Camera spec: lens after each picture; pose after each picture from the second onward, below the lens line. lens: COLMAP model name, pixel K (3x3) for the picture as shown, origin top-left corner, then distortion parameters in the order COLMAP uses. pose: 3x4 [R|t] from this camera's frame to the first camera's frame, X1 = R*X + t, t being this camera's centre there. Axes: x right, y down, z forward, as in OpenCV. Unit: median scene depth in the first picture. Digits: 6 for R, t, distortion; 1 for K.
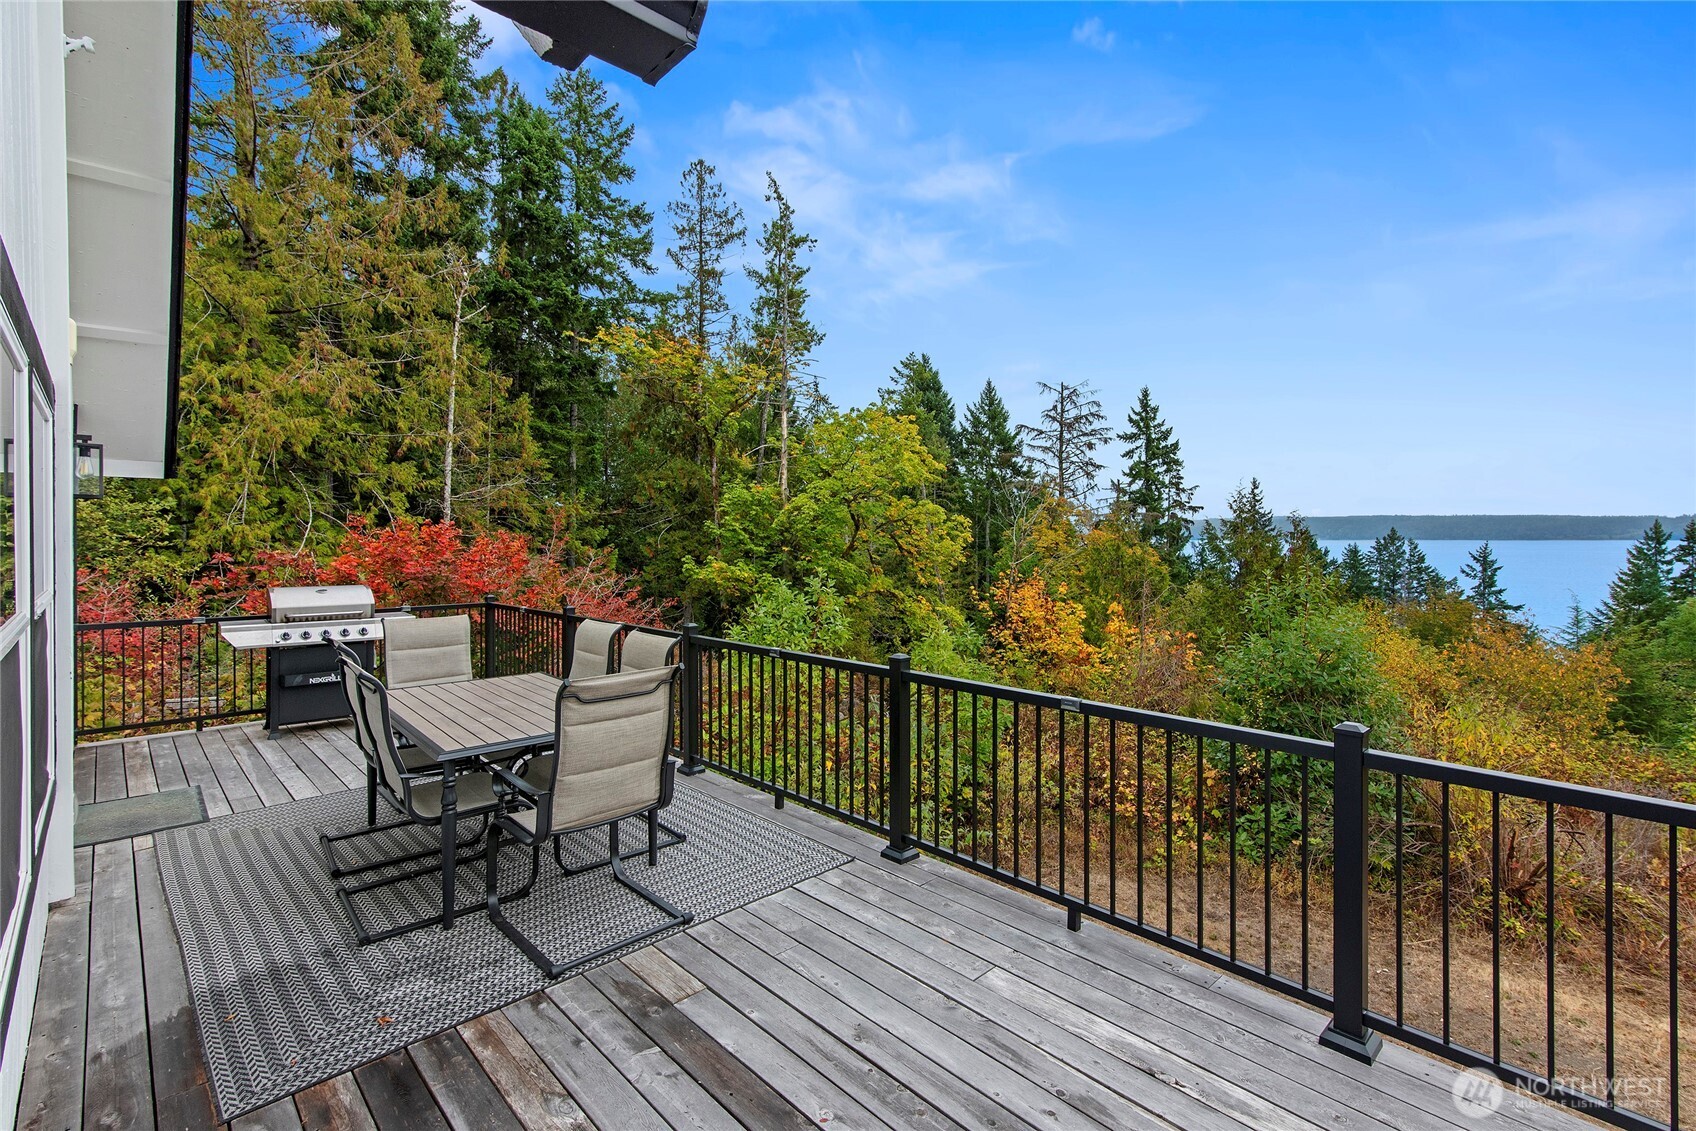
lens RADIAL K [[769.6, 0, 847.5], [0, 769.6, 541.2], [0, 0, 1]] dist [0.015801, 0.000026]
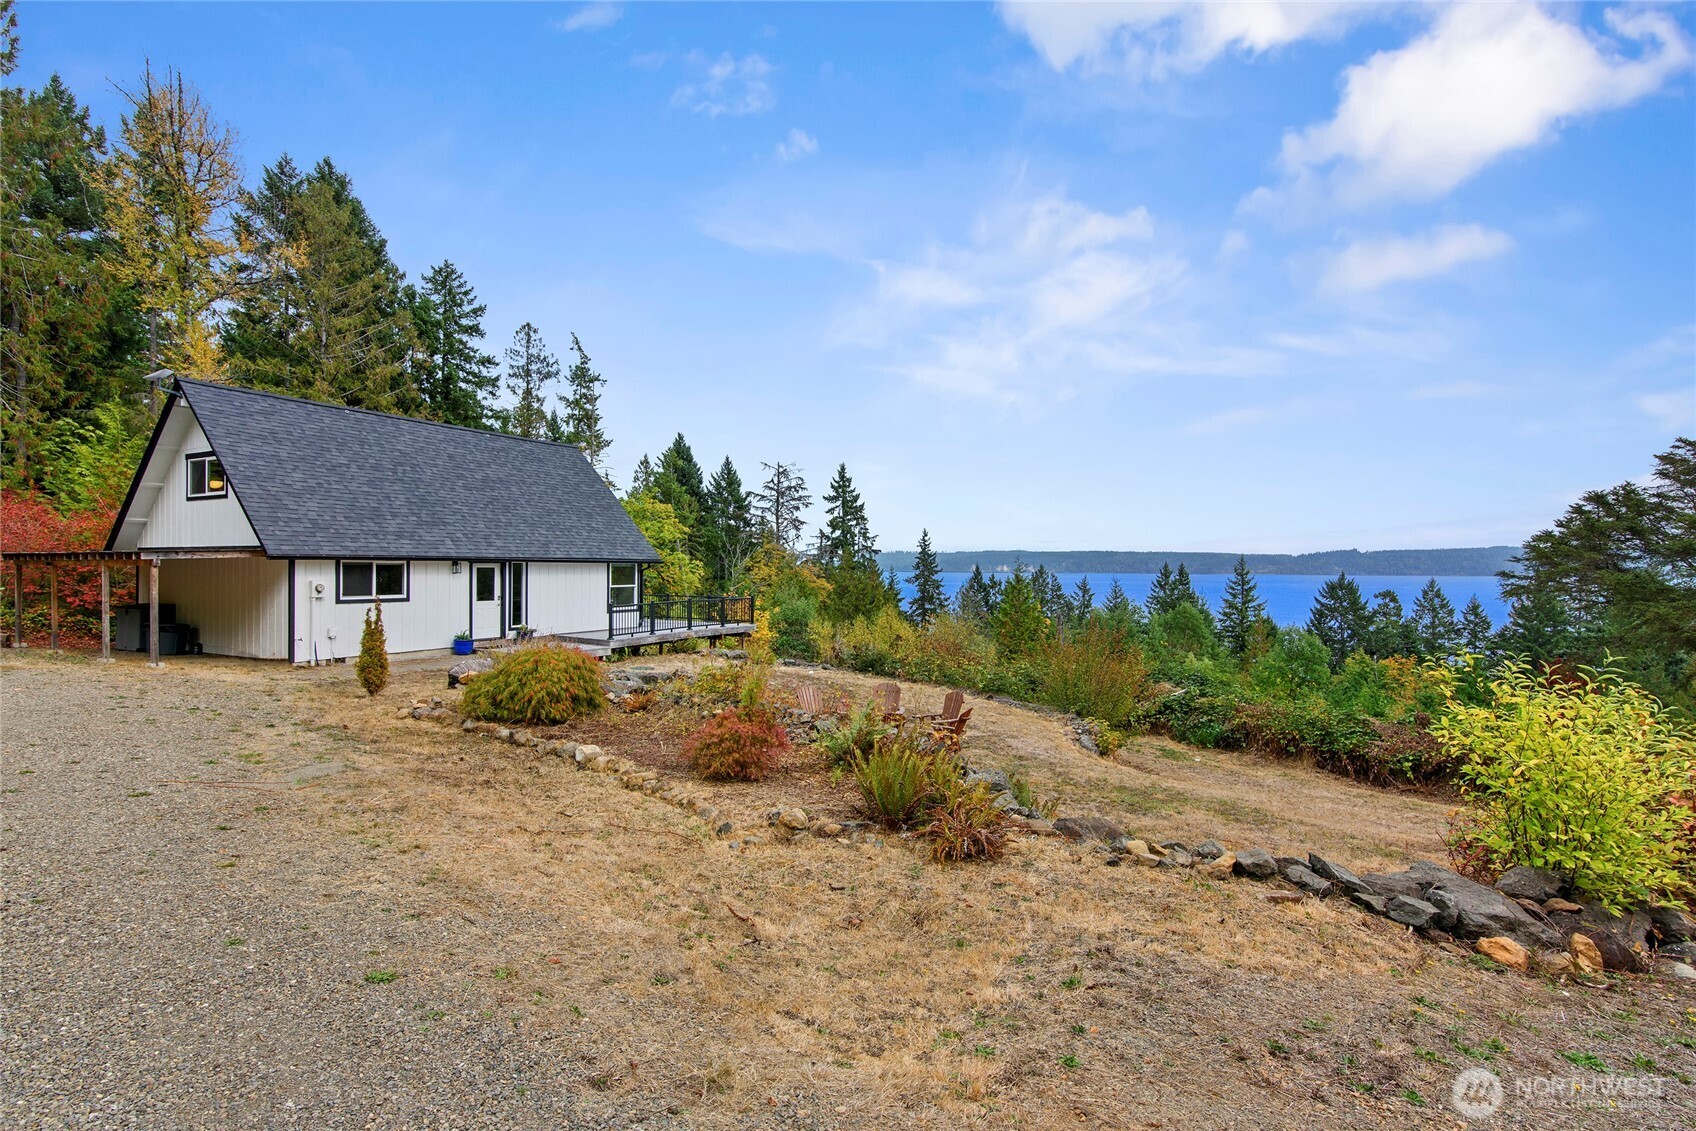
lens RADIAL K [[795.4, 0, 848.0], [0, 795.4, 565.5], [0, 0, 1]] dist [0.013011, -0.000139]
pose [[0.953899, 0.007188, 0.300043, -0.036692], [-0.004415, 0.999941, -0.009921, -0.002653], [-0.300097, 0.008139, 0.953874, -0.433520]]
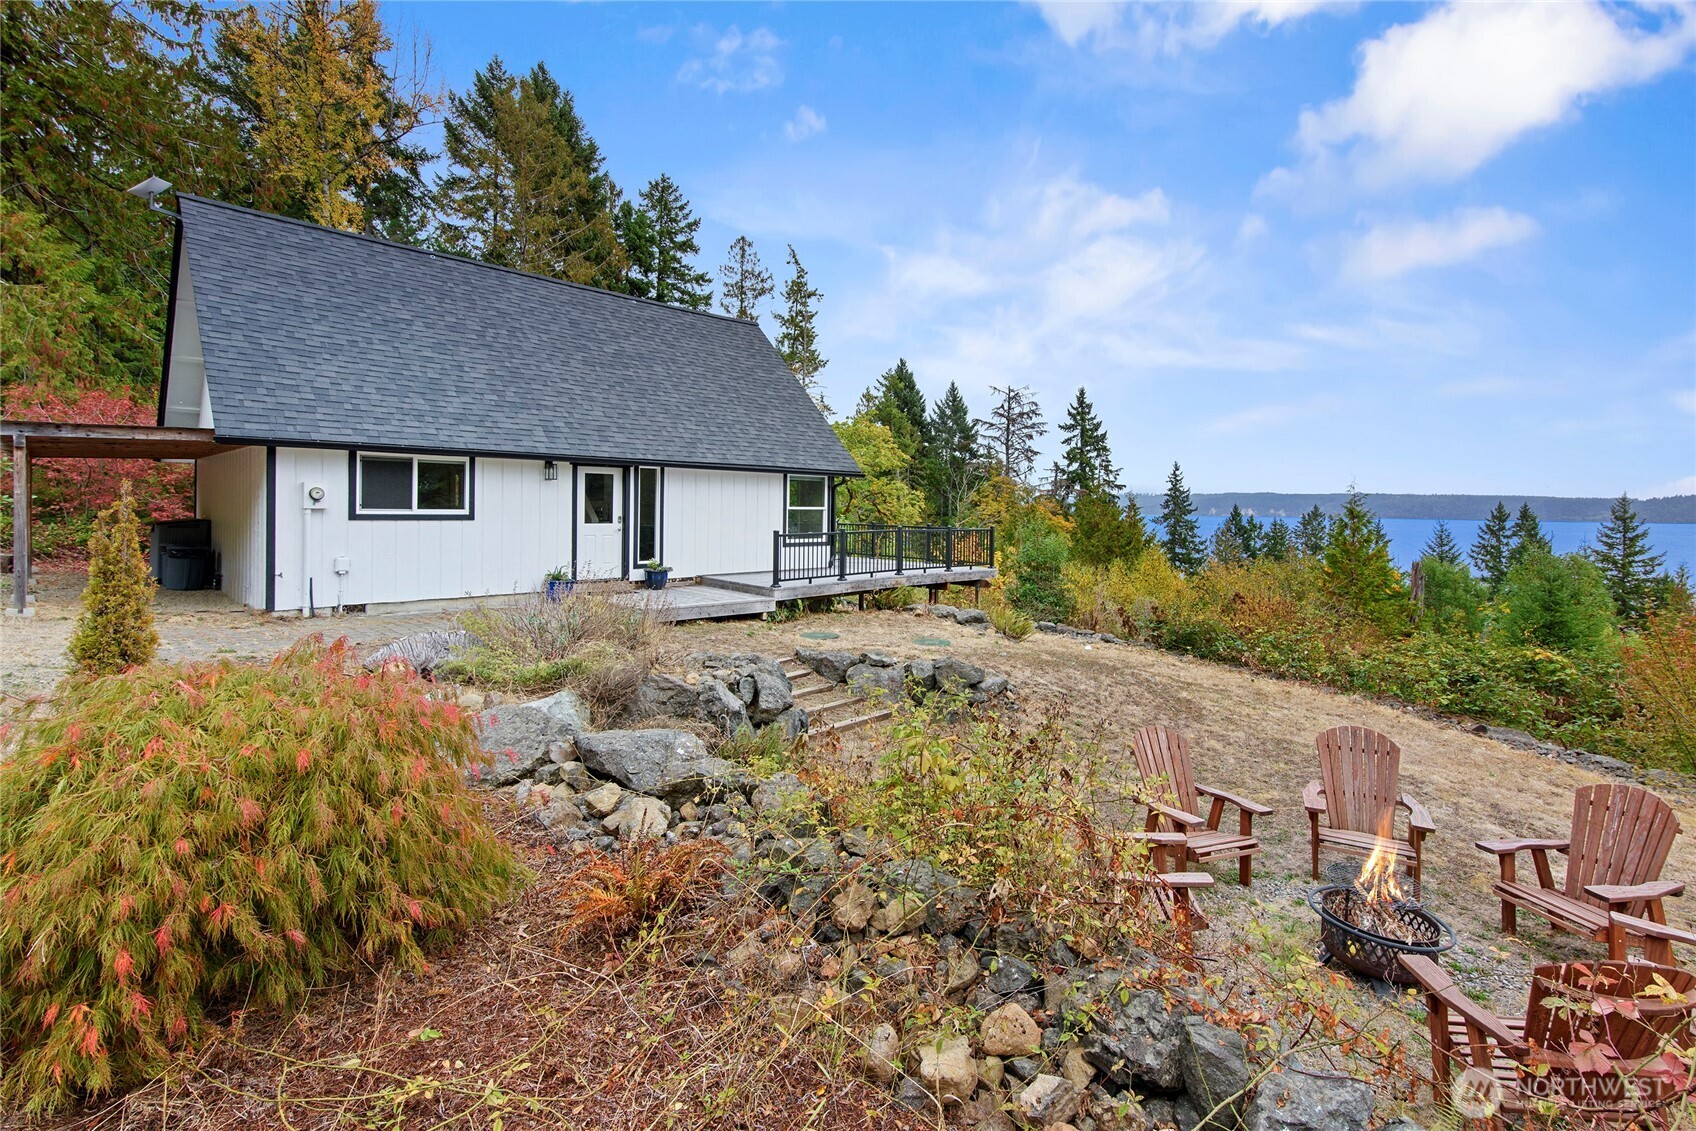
lens RADIAL K [[785.3, 0, 857.8], [0, 785.3, 511.6], [0, 0, 1]] dist [0.018207, -0.000323]
pose [[0.999189, 0.015495, 0.037171, -0.016038], [-0.015493, 0.999880, -0.000339, 0.005468], [-0.037171, -0.000237, 0.999309, -0.288317]]
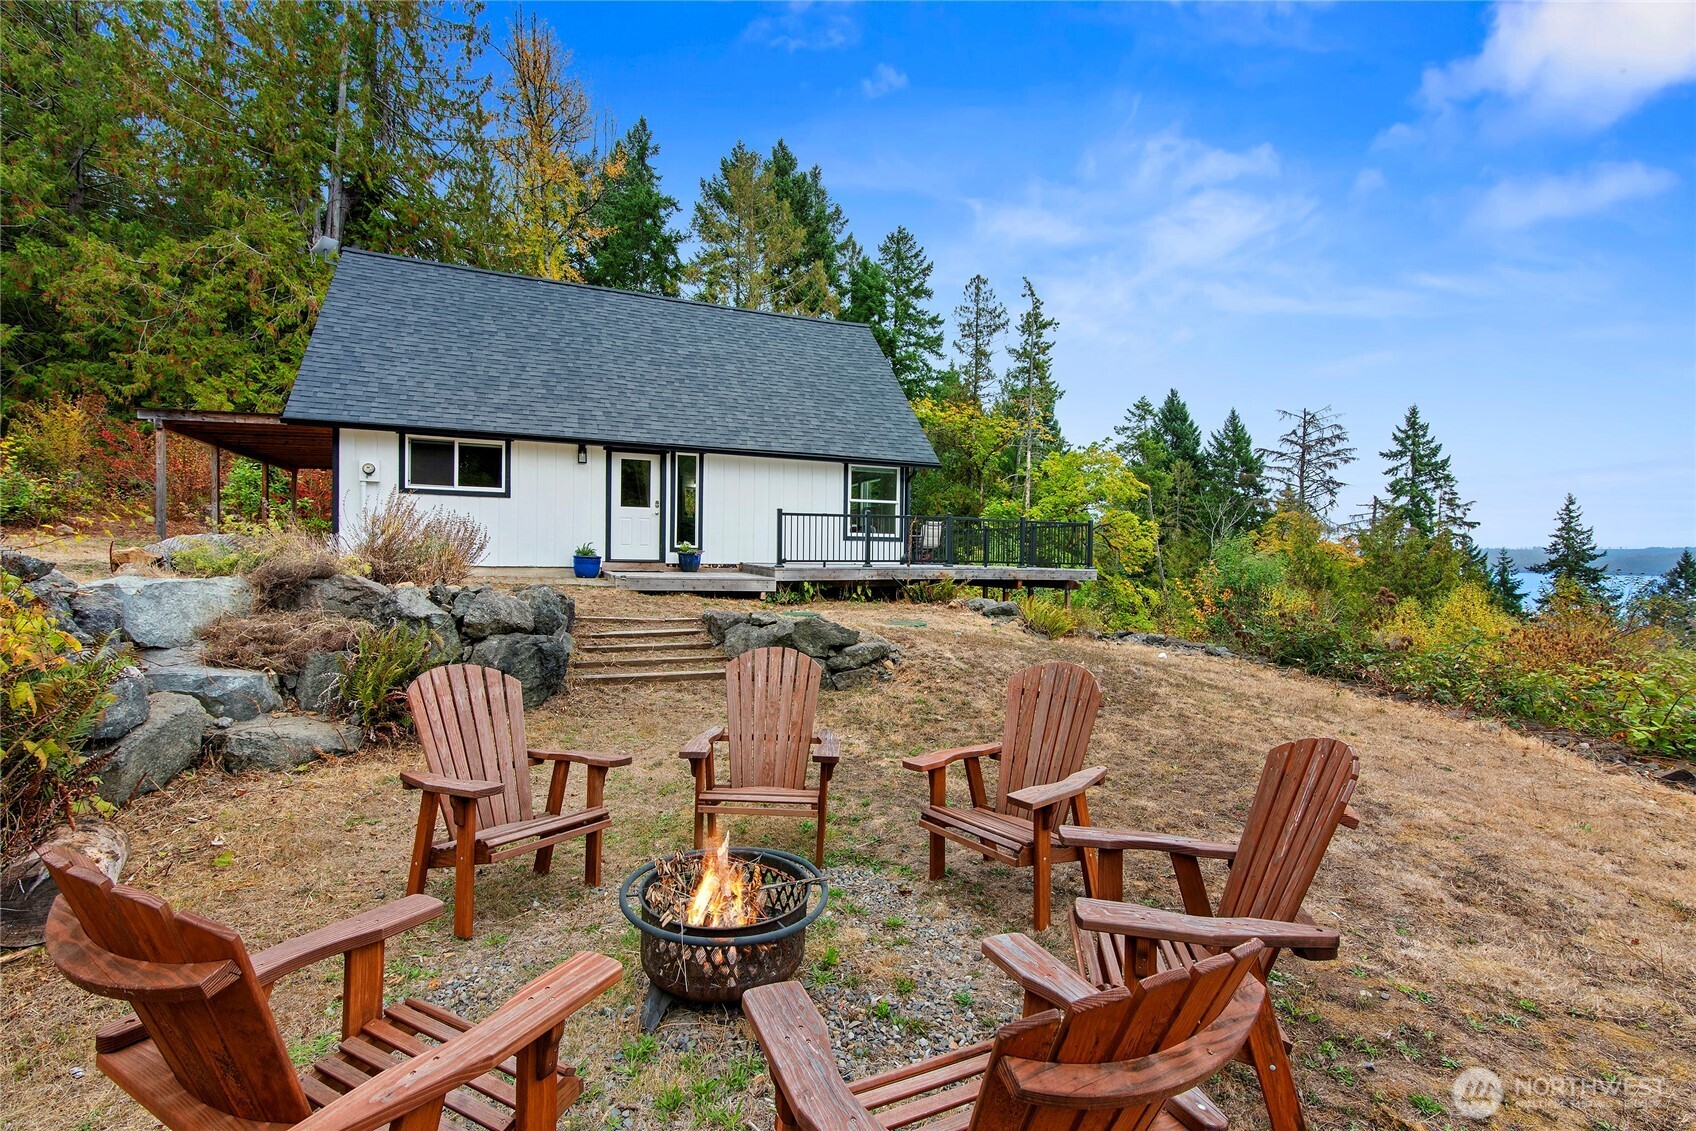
lens RADIAL K [[754.9, 0, 848.0], [0, 754.9, 565.5], [0, 0, 1]] dist [0.014672, -0.000131]
pose [[0.934096, 0.020711, -0.356419, 0.061012], [-0.019804, 0.999785, 0.006194, 0.025201], [0.356471, 0.001273, 0.934306, -0.250407]]
